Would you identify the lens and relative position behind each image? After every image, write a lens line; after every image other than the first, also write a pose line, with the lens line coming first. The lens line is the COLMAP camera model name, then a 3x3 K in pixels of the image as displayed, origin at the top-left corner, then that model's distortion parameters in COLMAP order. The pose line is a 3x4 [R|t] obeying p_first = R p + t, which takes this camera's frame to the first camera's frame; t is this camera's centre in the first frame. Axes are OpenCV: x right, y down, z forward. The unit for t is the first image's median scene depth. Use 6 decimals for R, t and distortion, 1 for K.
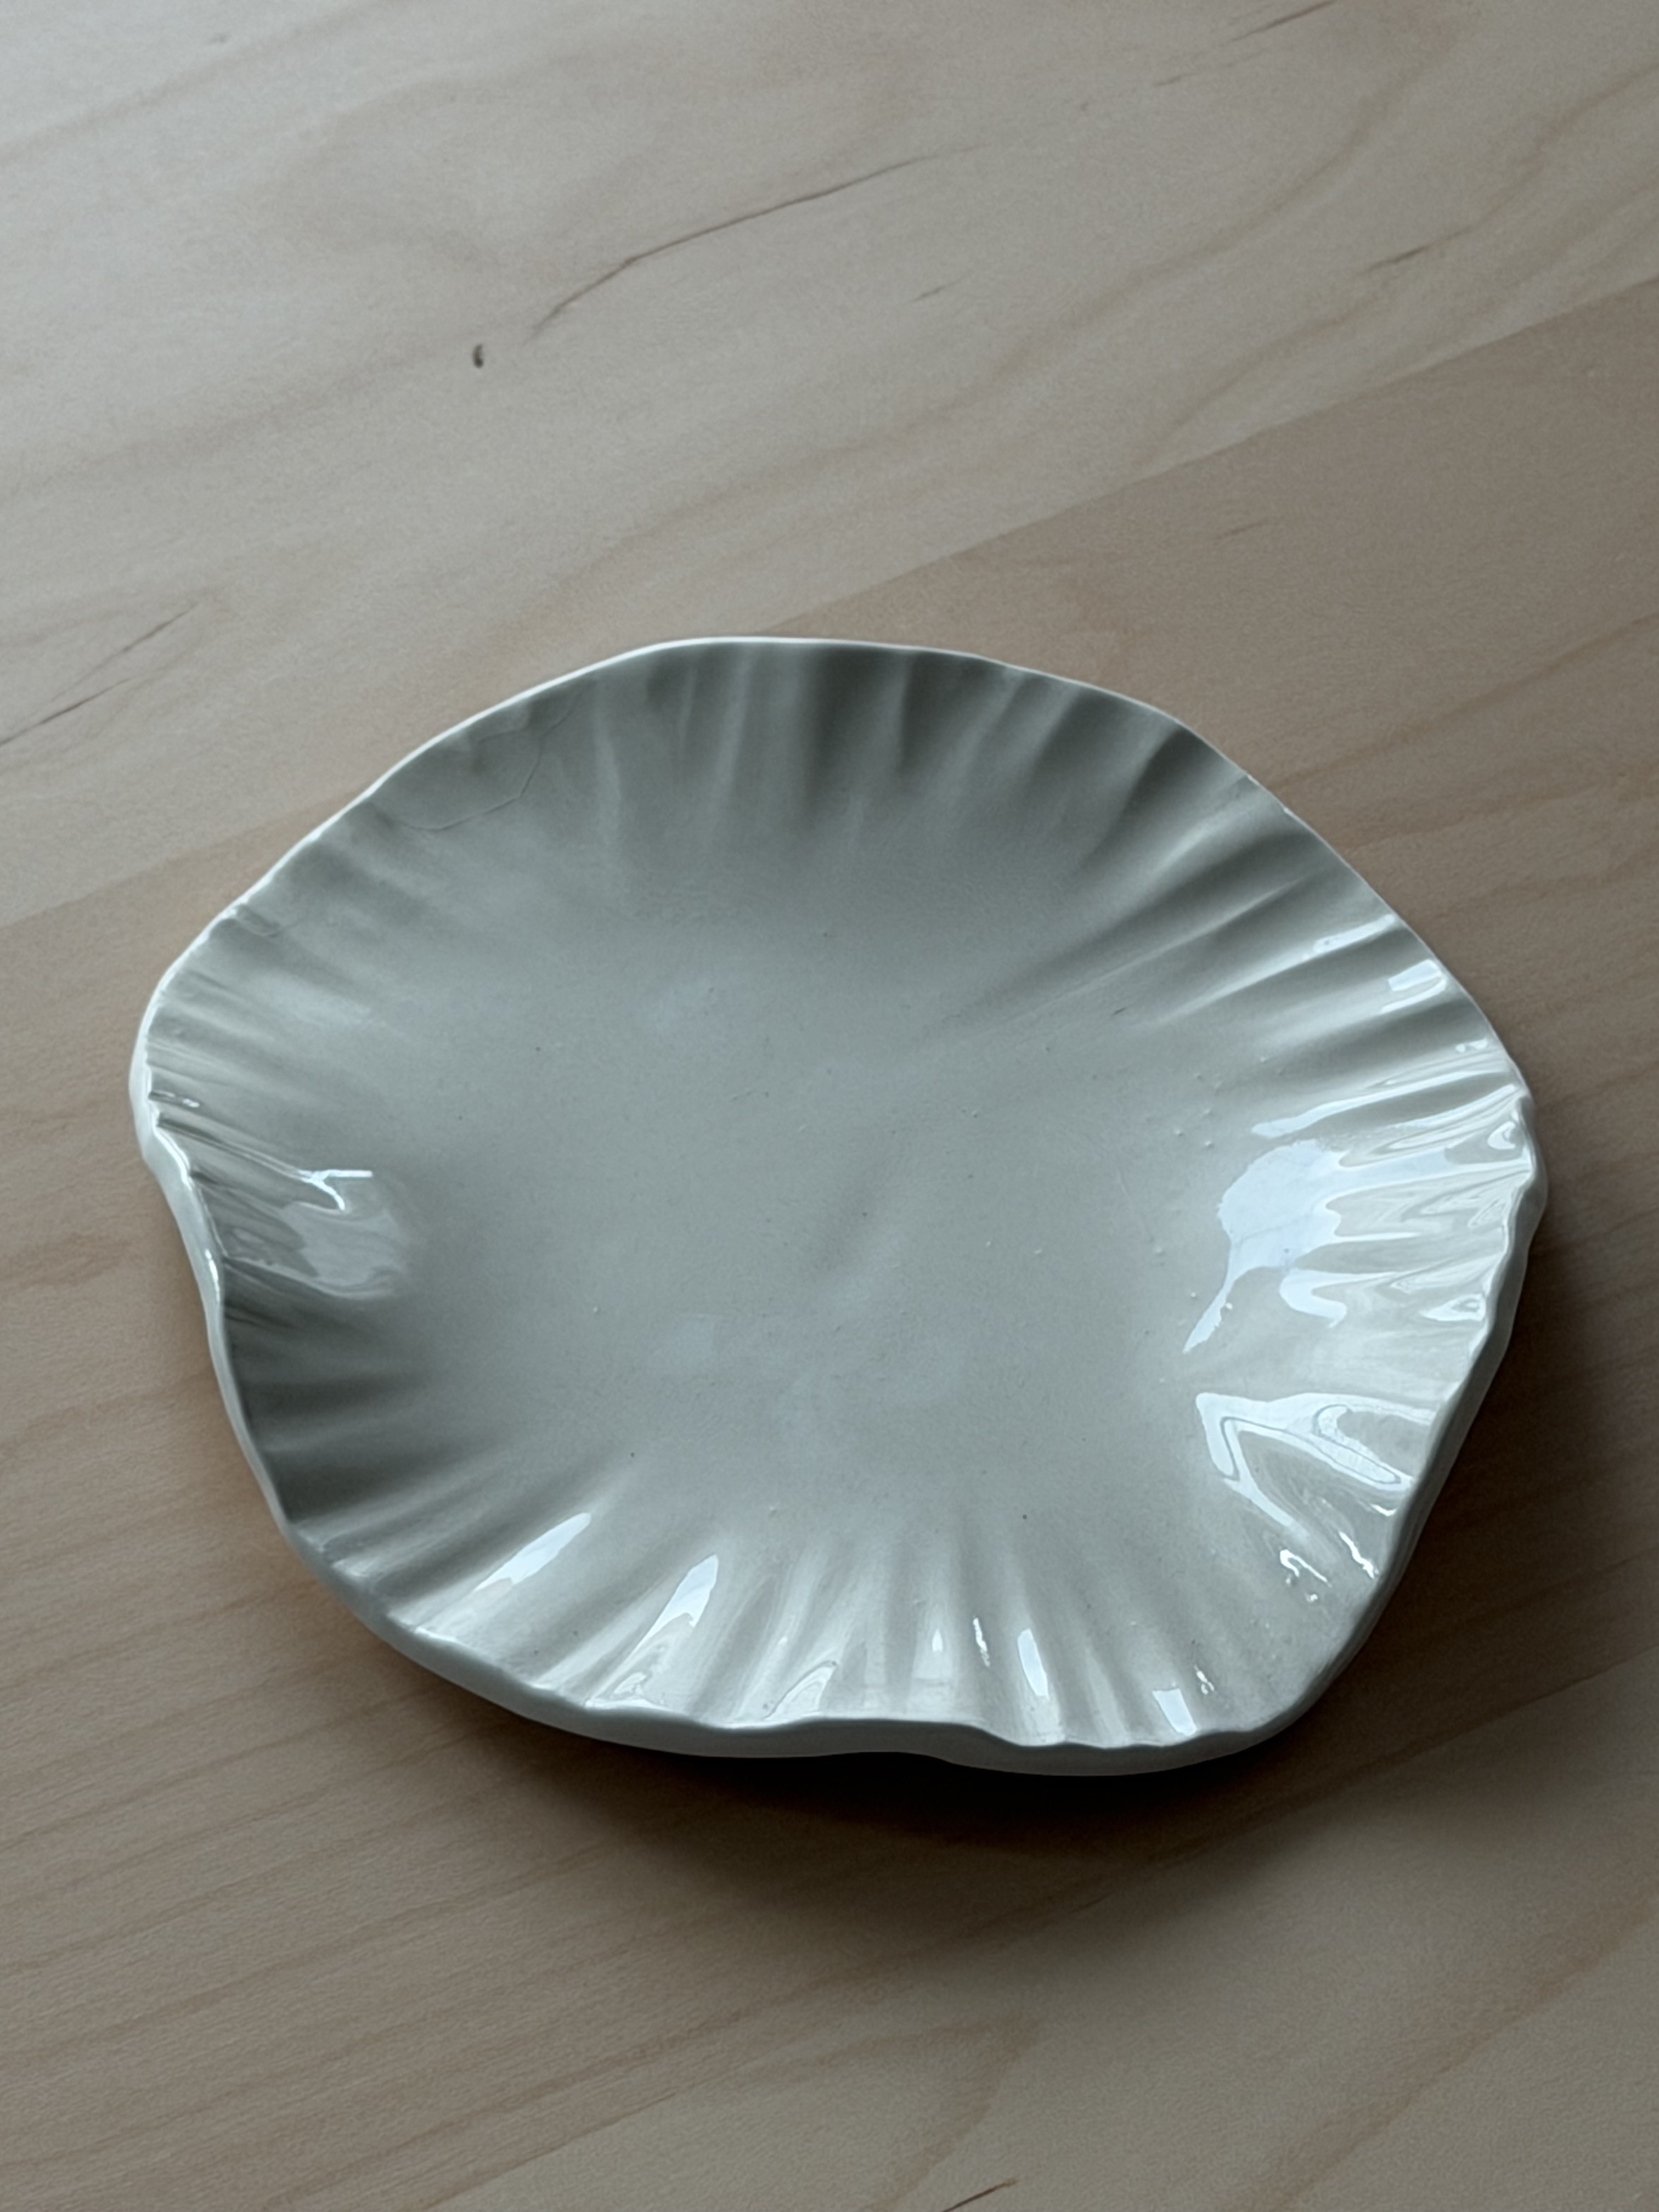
lens RADIAL K [[6723.2, 0, 879.3], [0, 6723.2, 1089.3], [0, 0, 1]] dist [0.079314, 0.000000]
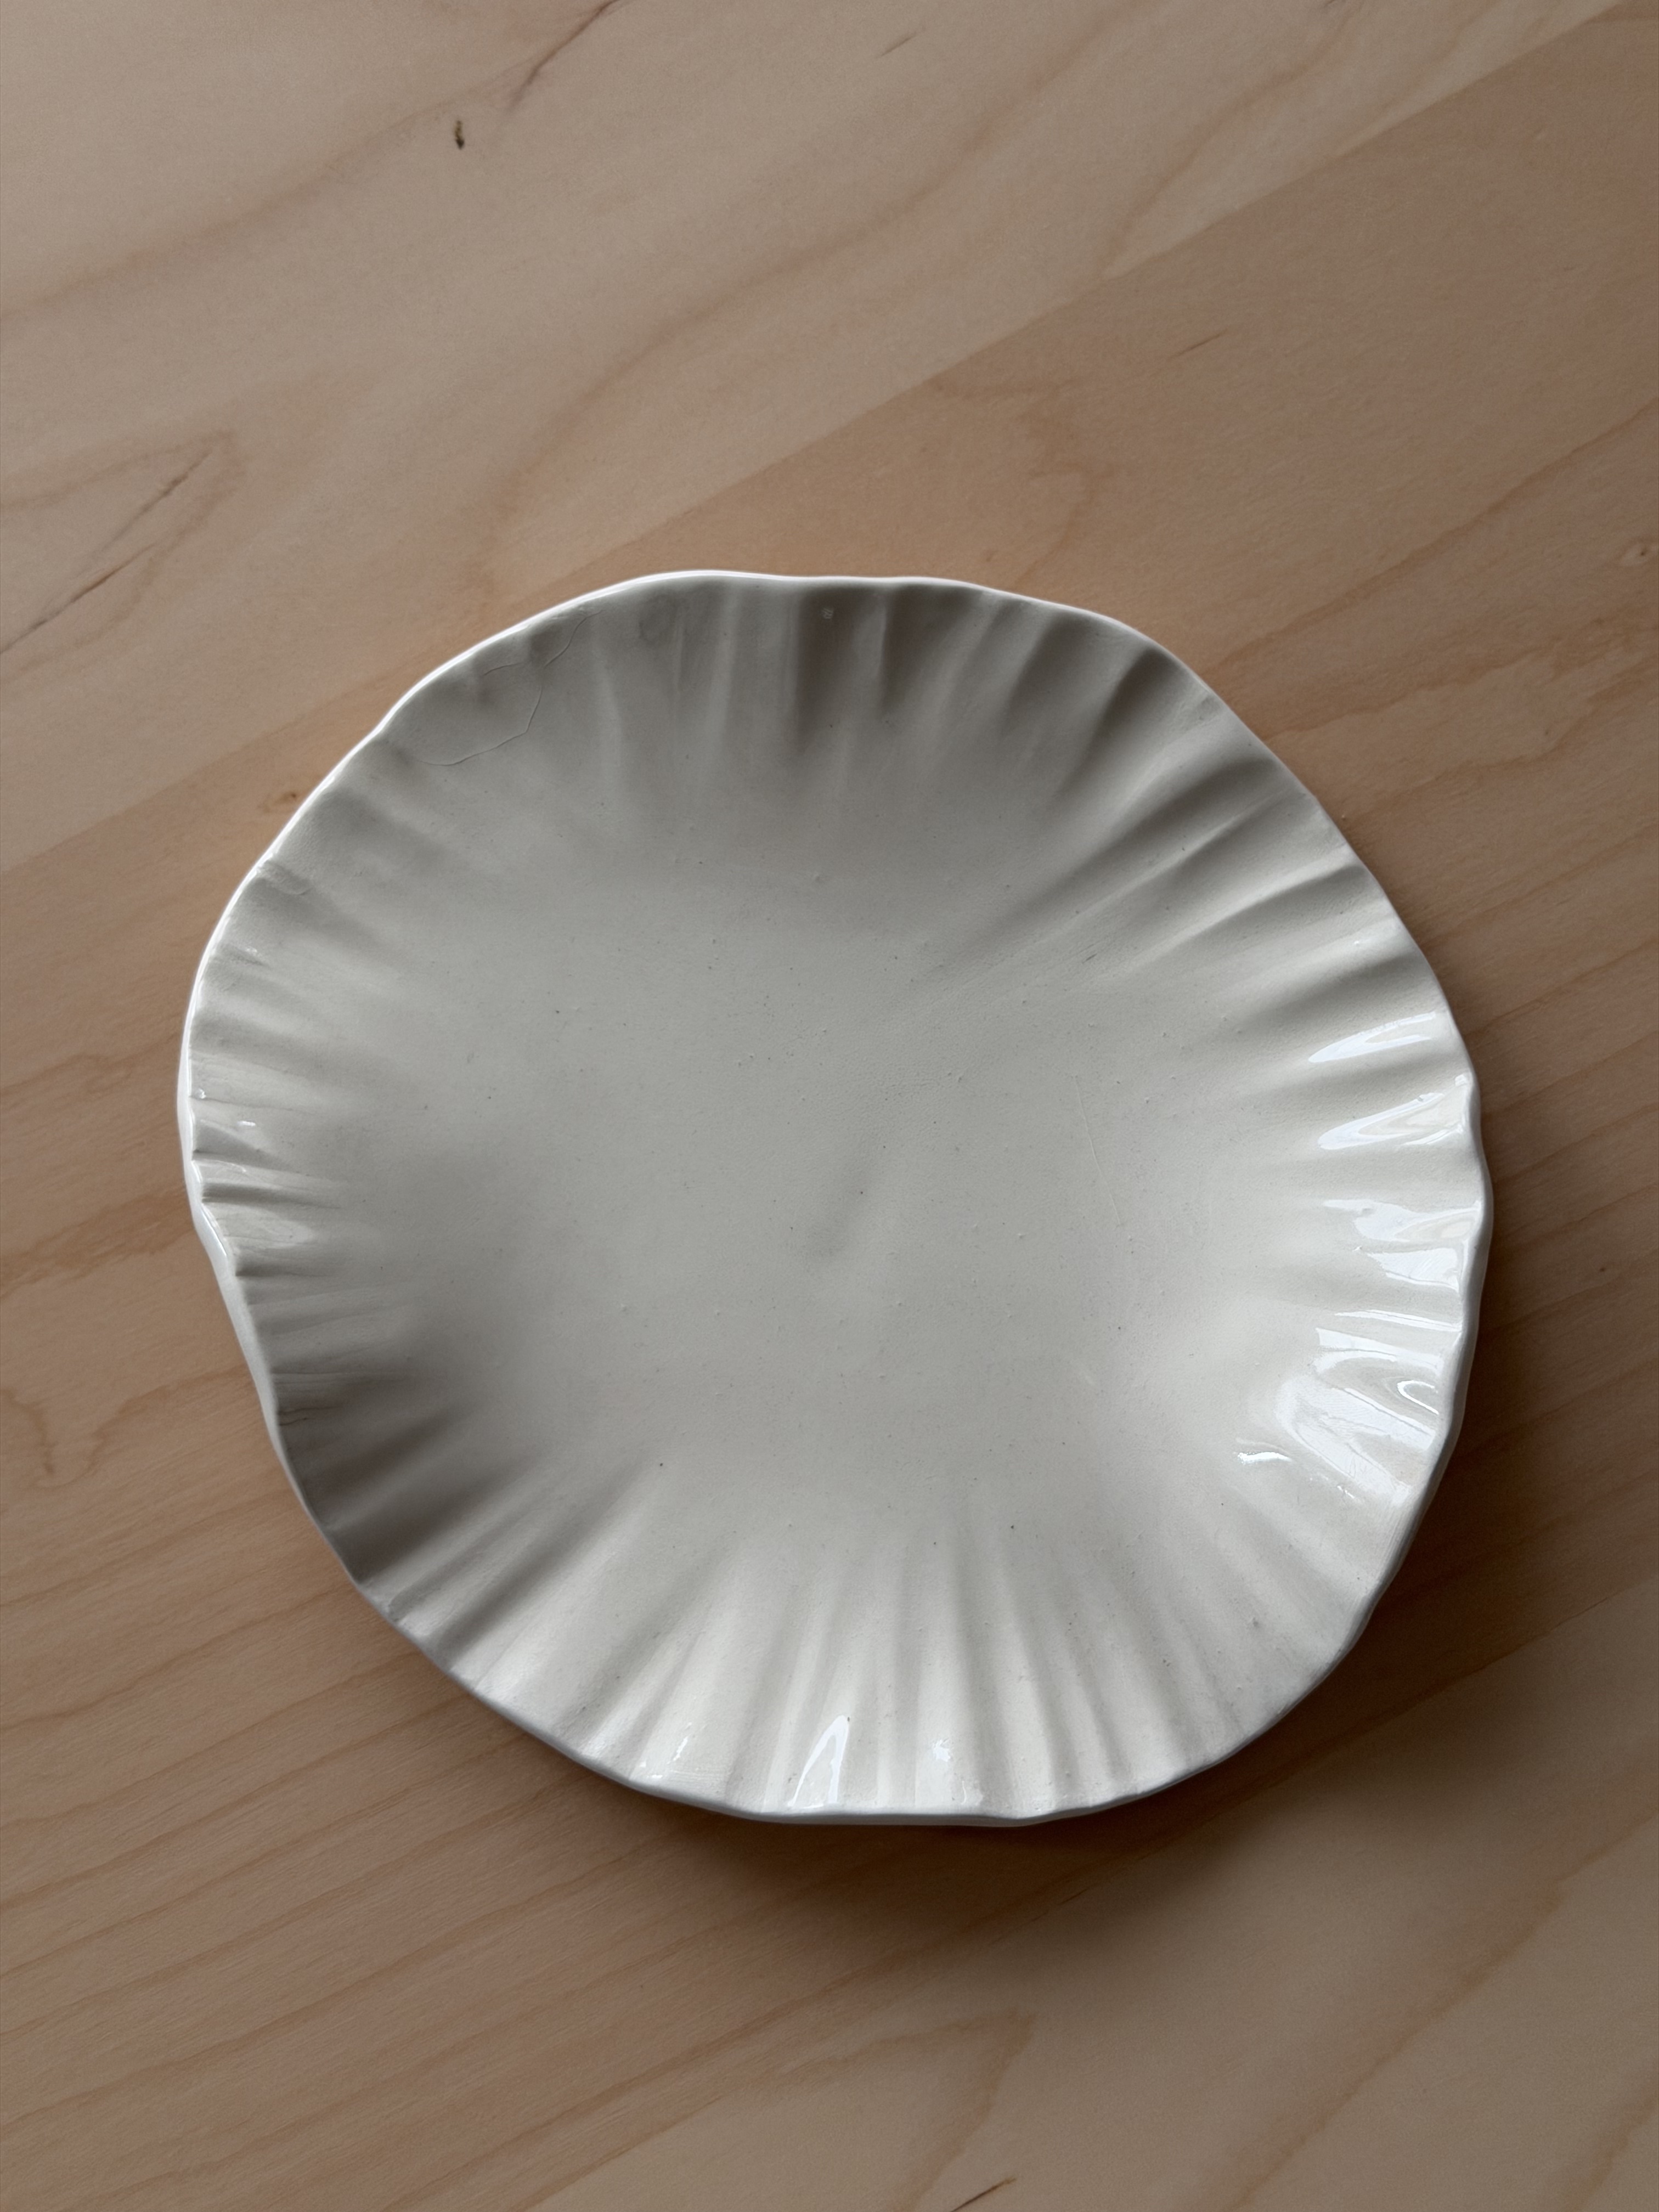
lens RADIAL K [[3357.4, 0, 839.7], [0, 3357.4, 1110.9], [0, 0, 1]] dist [0.097970, 0.000000]
pose [[0.999733, -0.023056, 0.001332, -0.006084], [0.019125, 0.858863, 0.511848, -0.269261], [-0.012945, -0.511686, 0.859075, 0.524080]]
